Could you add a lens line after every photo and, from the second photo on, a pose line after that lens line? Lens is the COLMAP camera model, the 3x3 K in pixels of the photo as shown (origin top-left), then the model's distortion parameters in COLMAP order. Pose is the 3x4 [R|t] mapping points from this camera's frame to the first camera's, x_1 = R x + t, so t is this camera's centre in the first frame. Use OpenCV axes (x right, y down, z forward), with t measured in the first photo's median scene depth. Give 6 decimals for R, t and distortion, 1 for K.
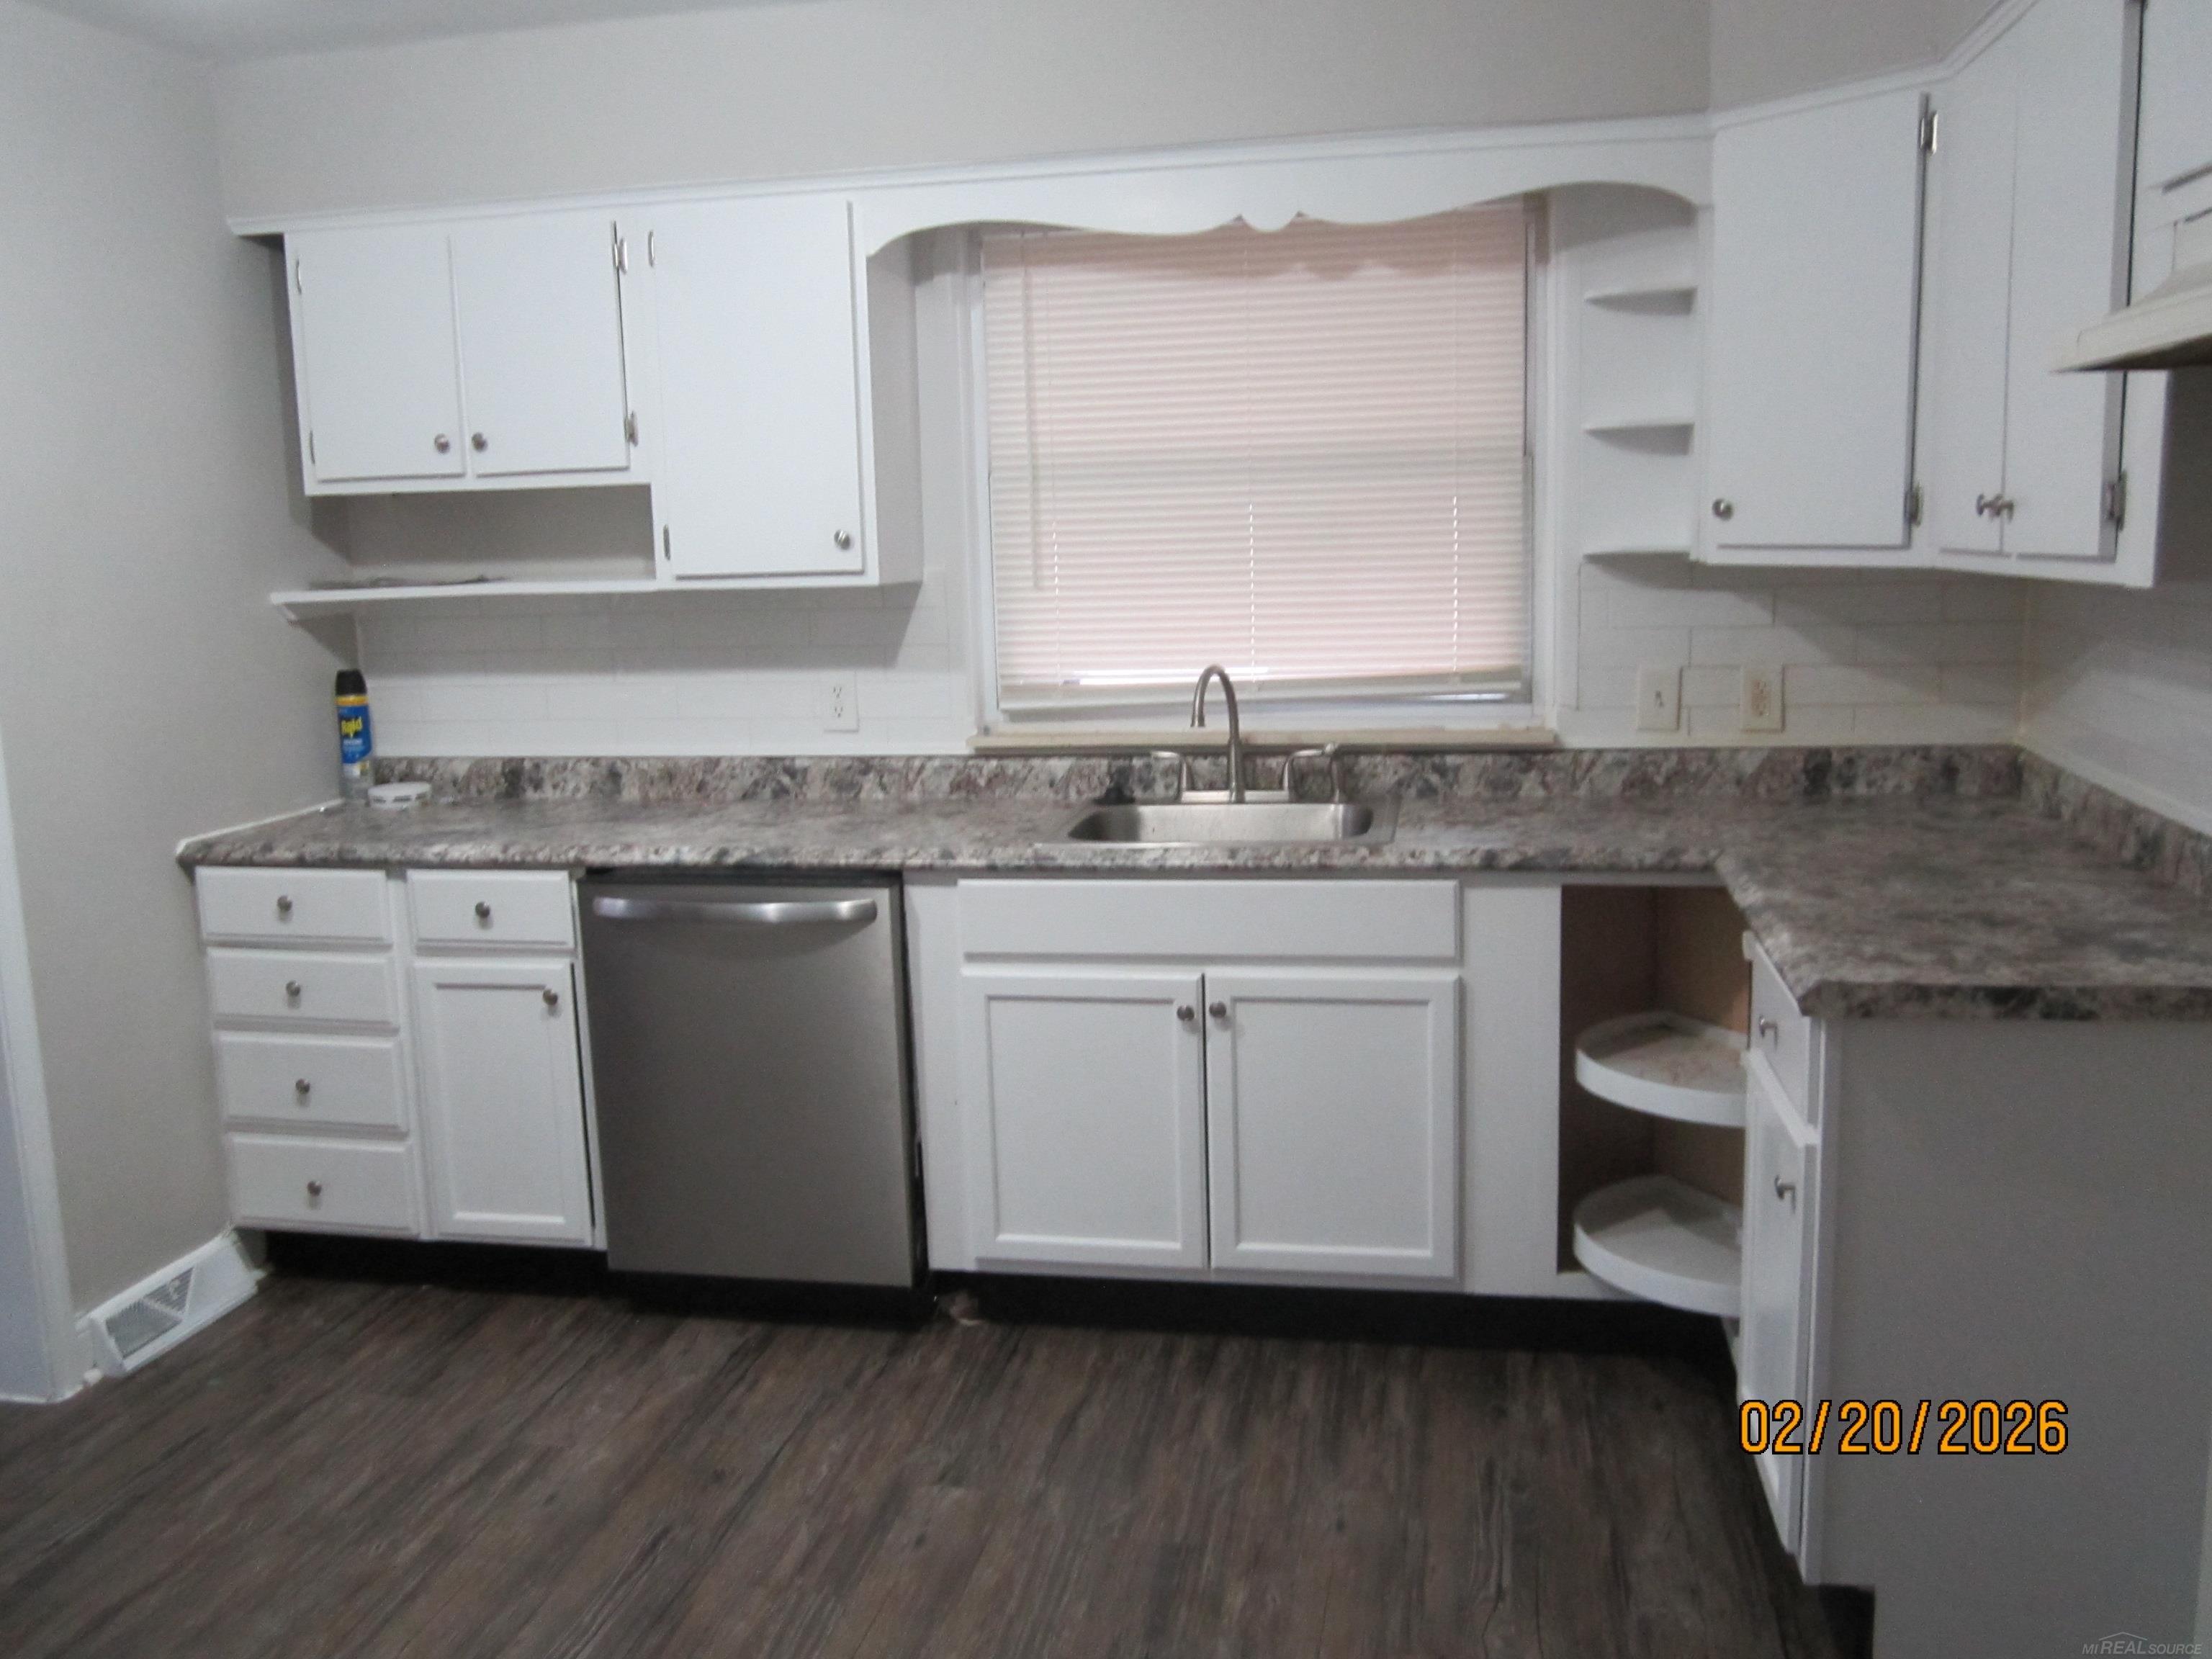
lens RADIAL K [[1842.7, 0, 1105.2], [0, 1842.7, 820.3], [0, 0, 1]] dist [-0.038061, -0.002352]
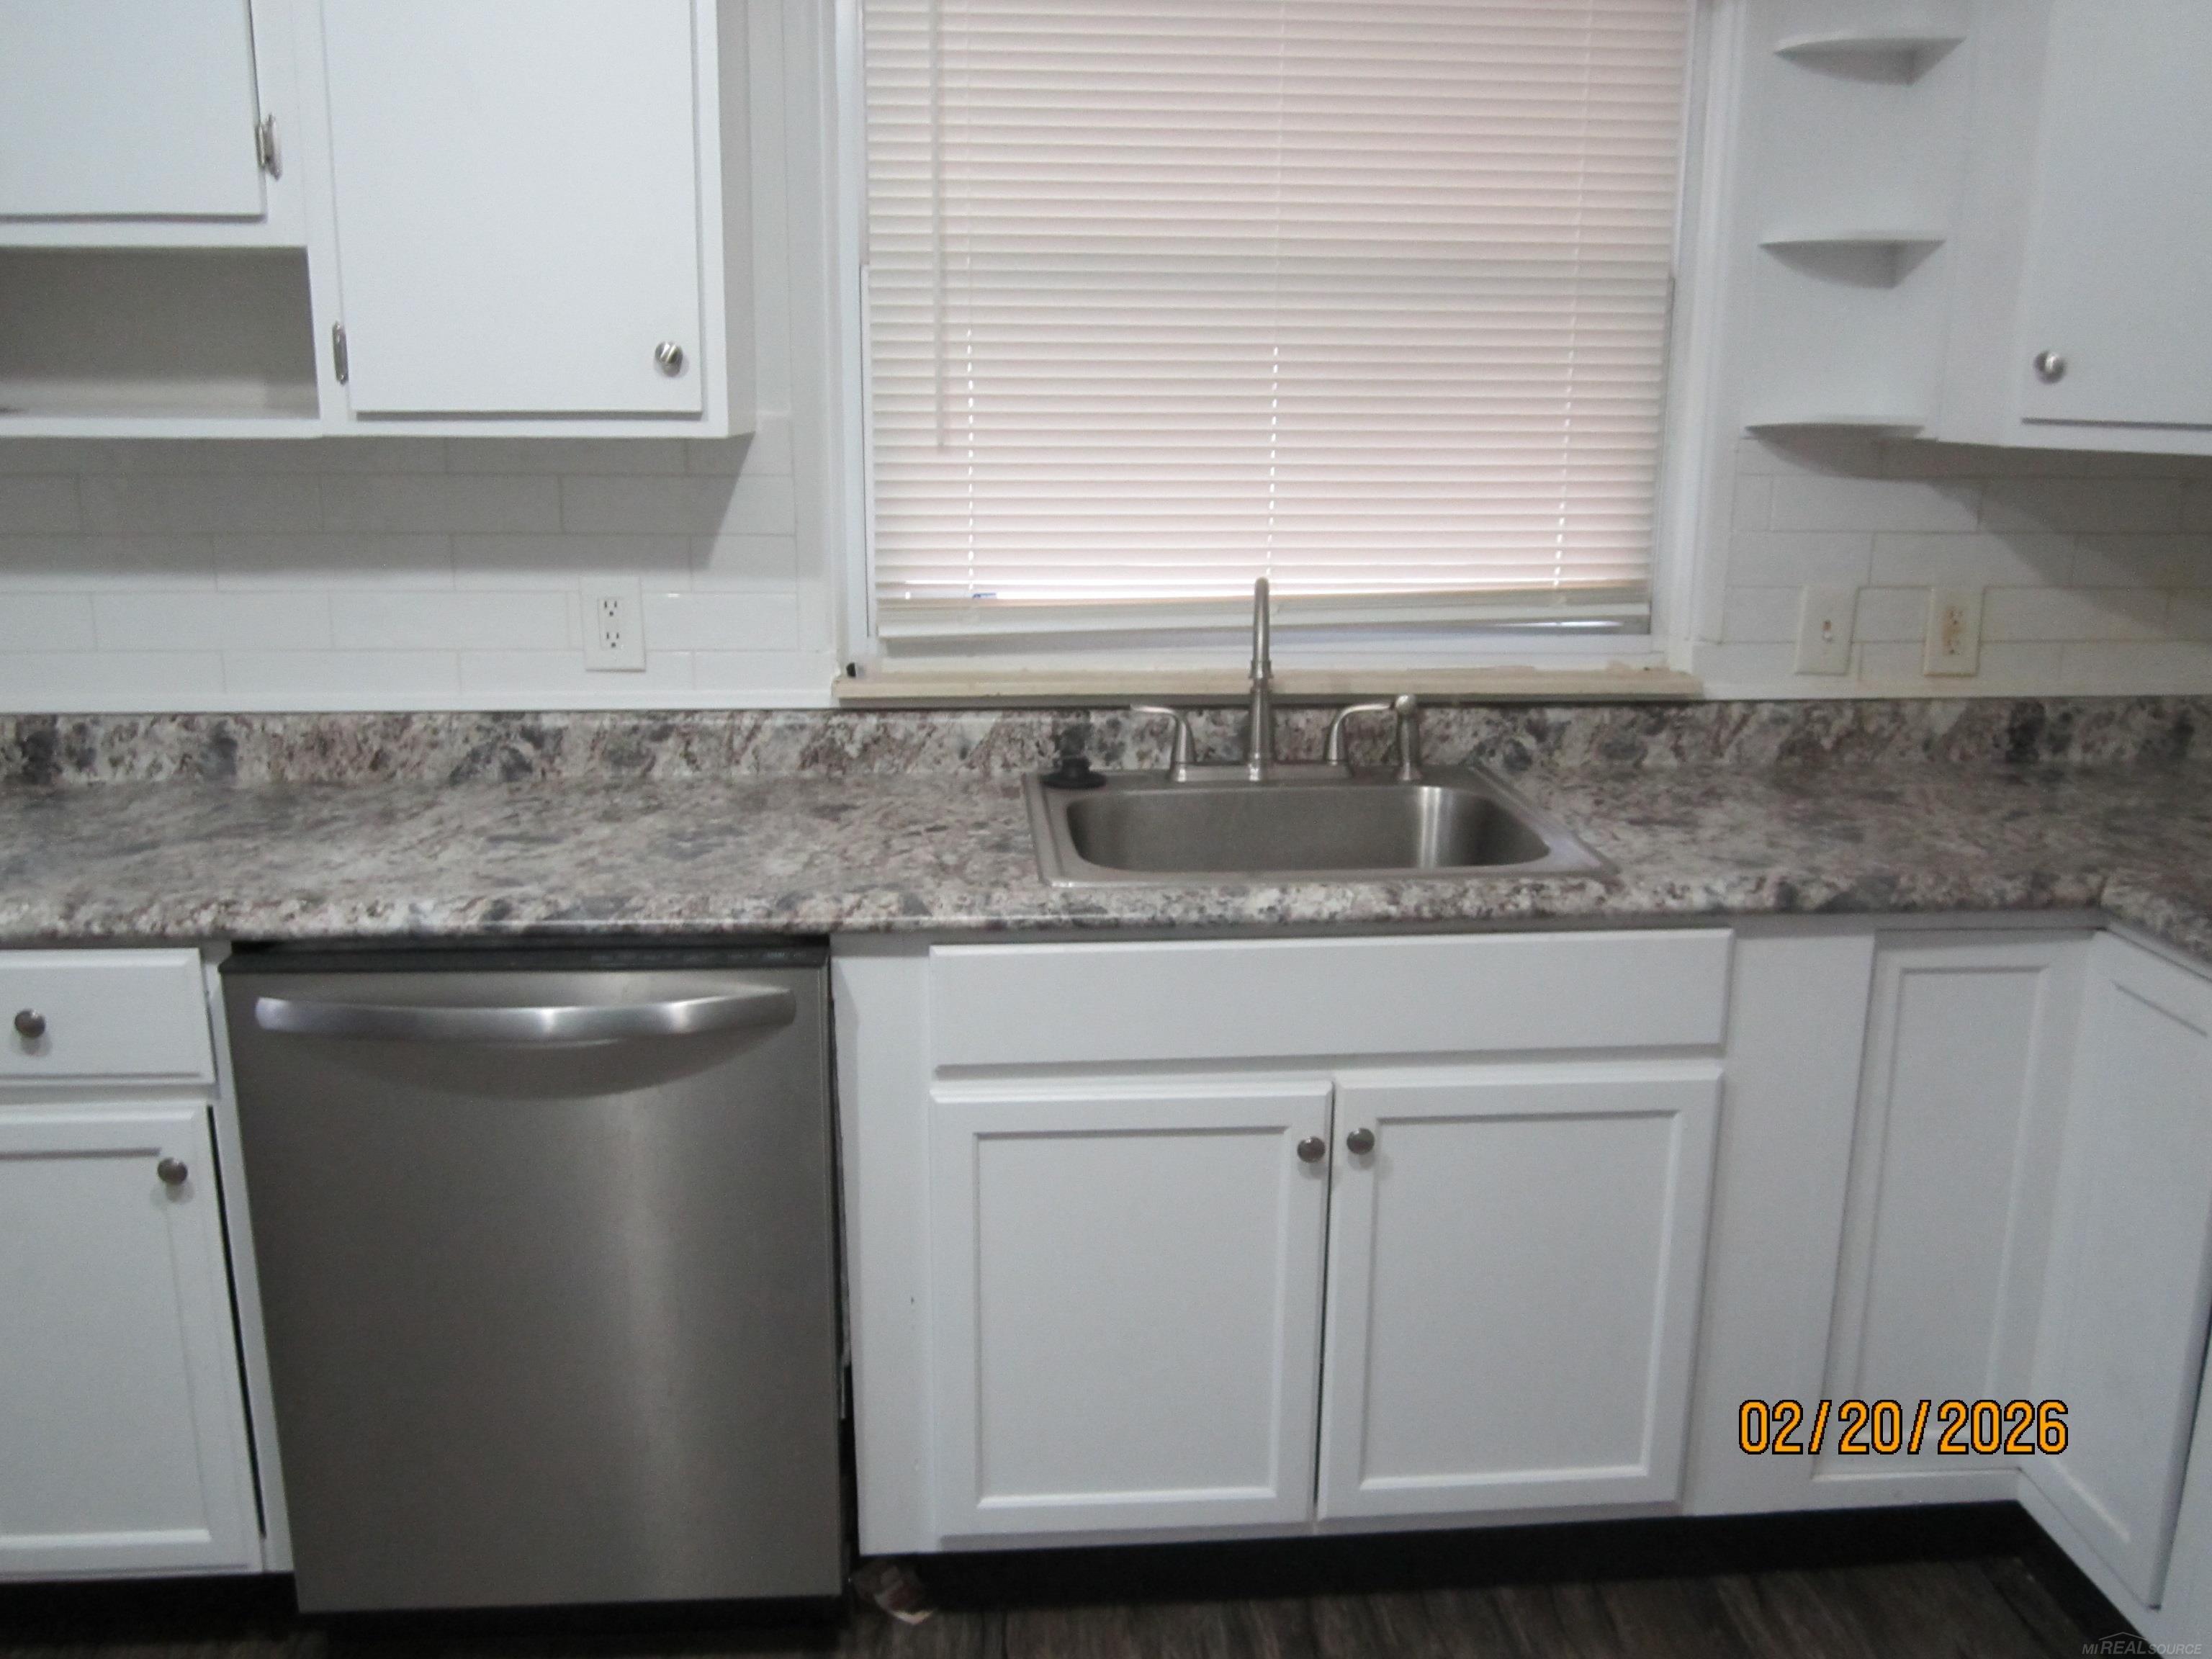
lens RADIAL K [[1842.7, 0, 1105.2], [0, 1842.7, 820.3], [0, 0, 1]] dist [-0.038061, -0.002352]
pose [[0.962579, -0.026361, 0.269717, -0.167466], [0.006077, 0.997107, 0.075765, -0.047914], [-0.270934, -0.071290, 0.959954, 0.380775]]
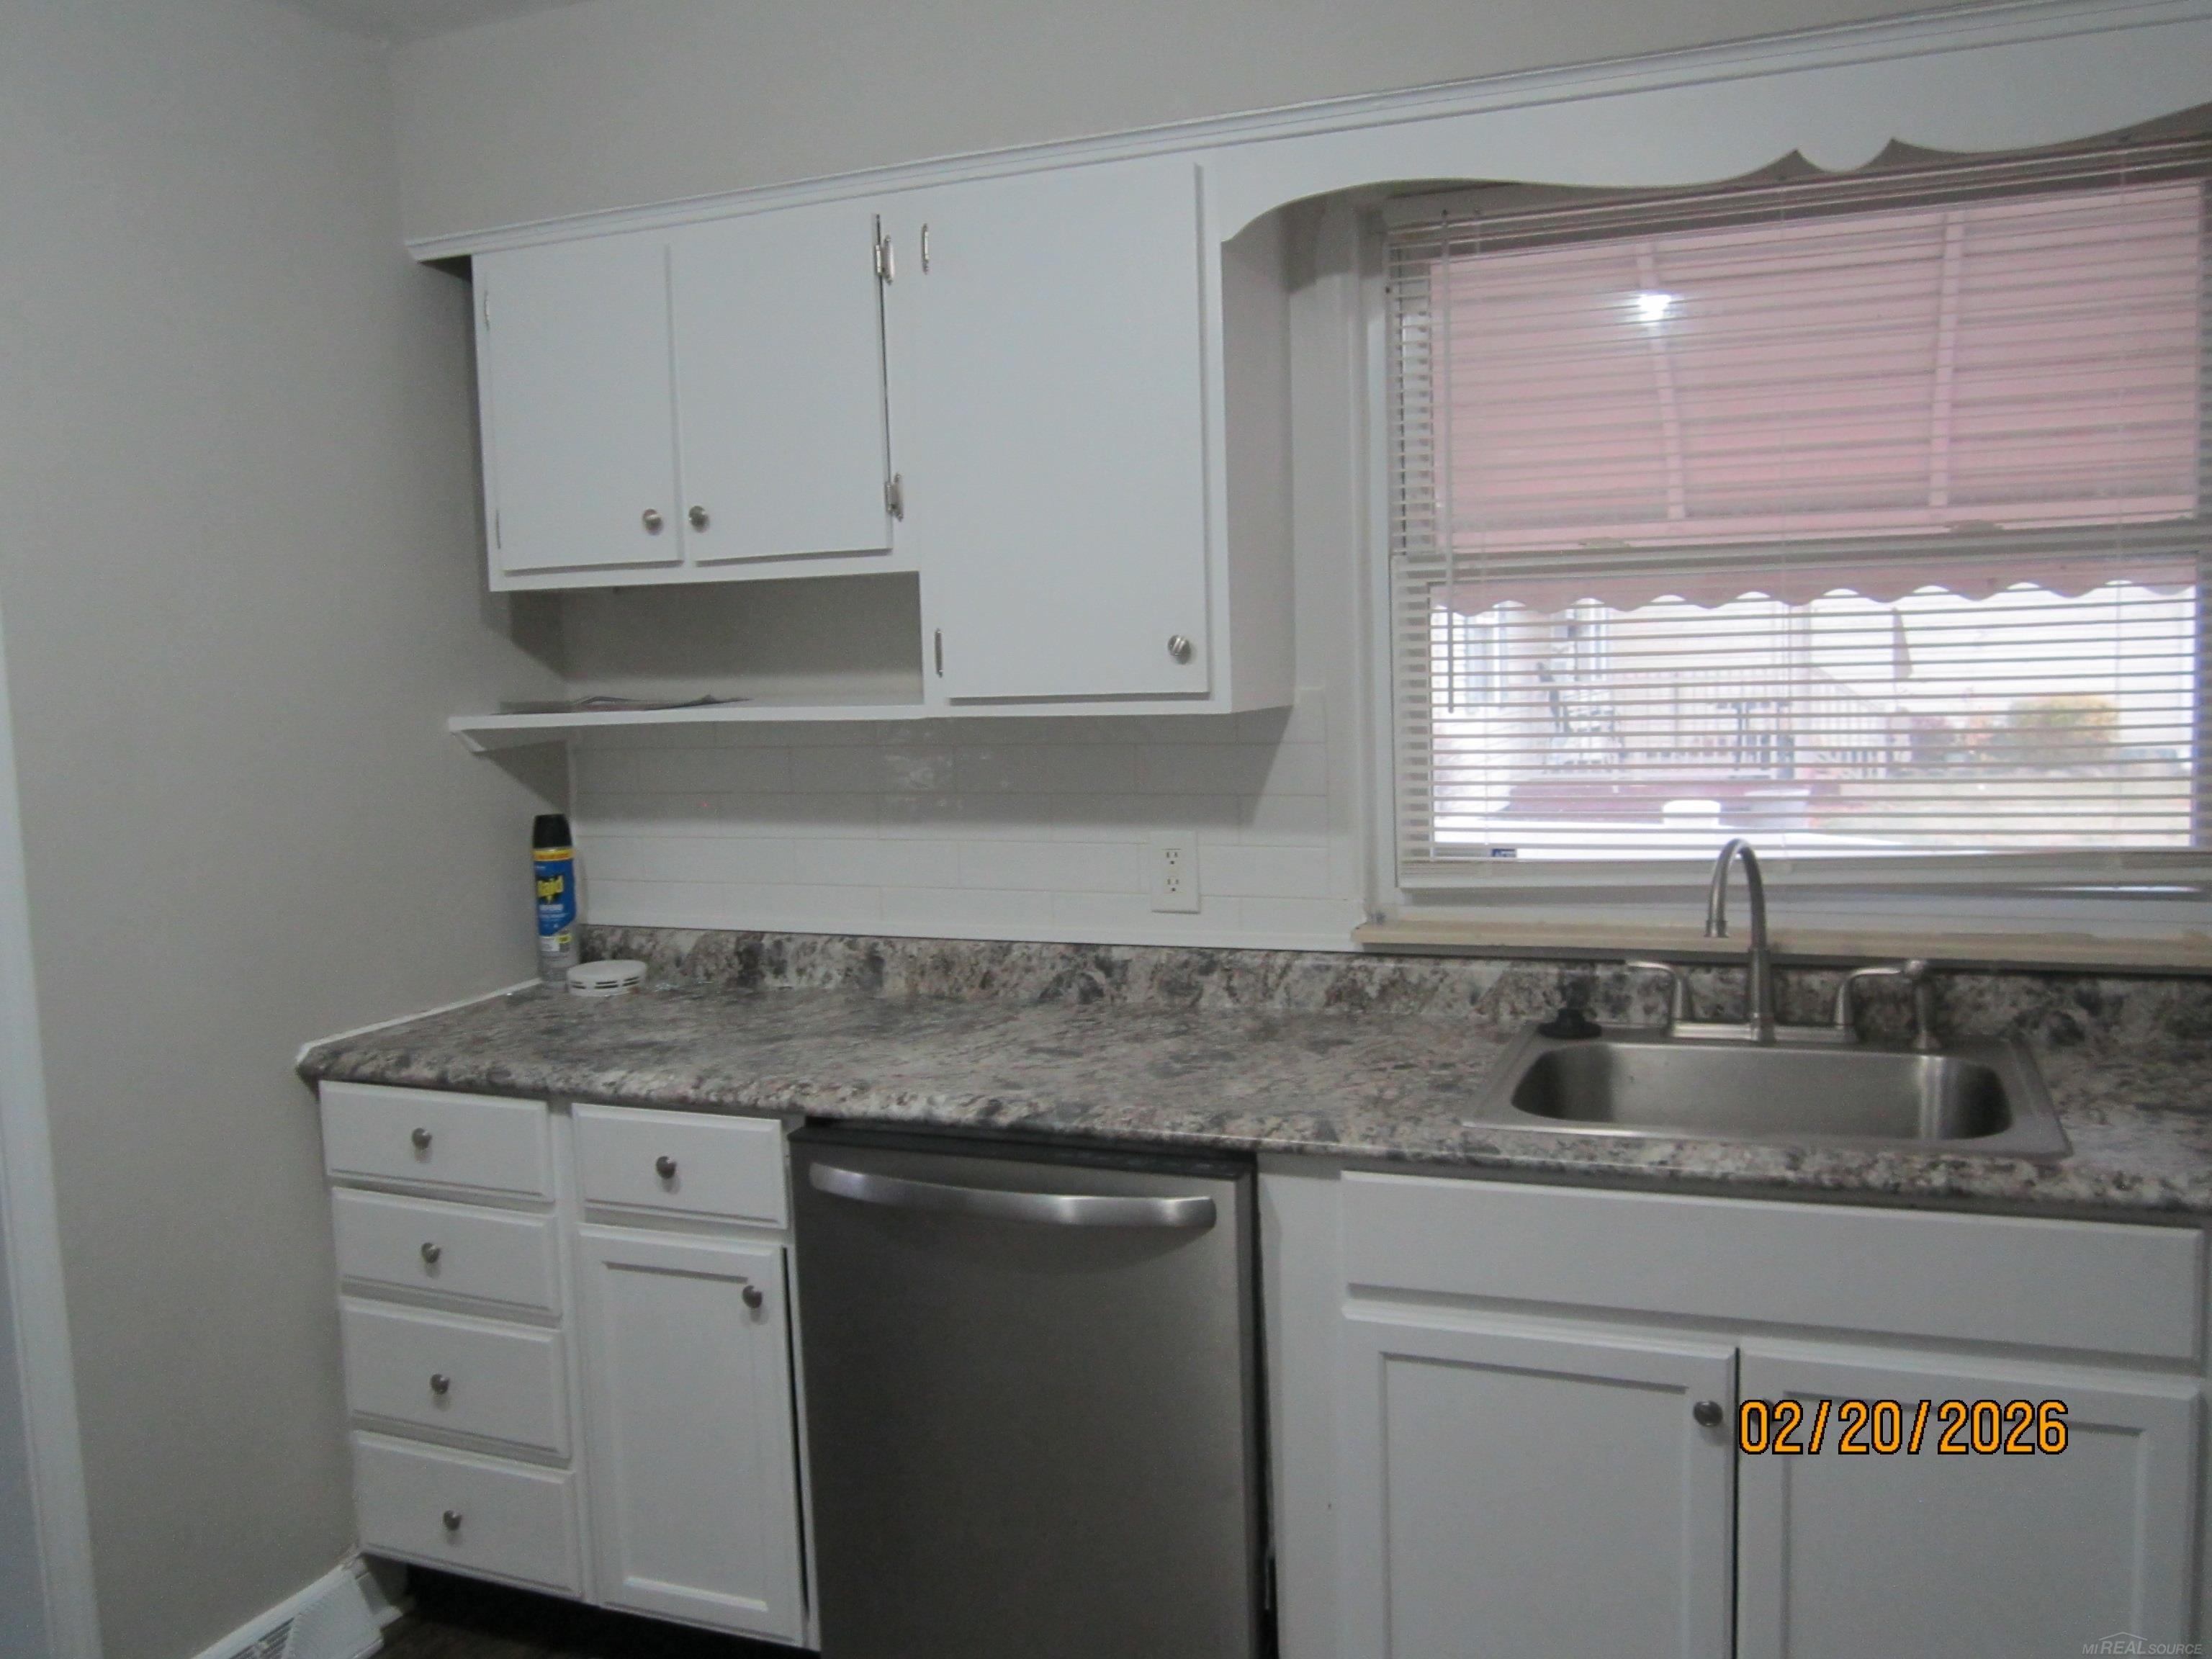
lens RADIAL K [[1842.7, 0, 1105.2], [0, 1842.7, 820.3], [0, 0, 1]] dist [-0.038061, -0.002352]
pose [[0.981259, 0.014738, -0.192128, -0.035334], [-0.025053, 0.998365, -0.051369, -0.050600], [0.191057, 0.055220, 0.980024, 0.311330]]
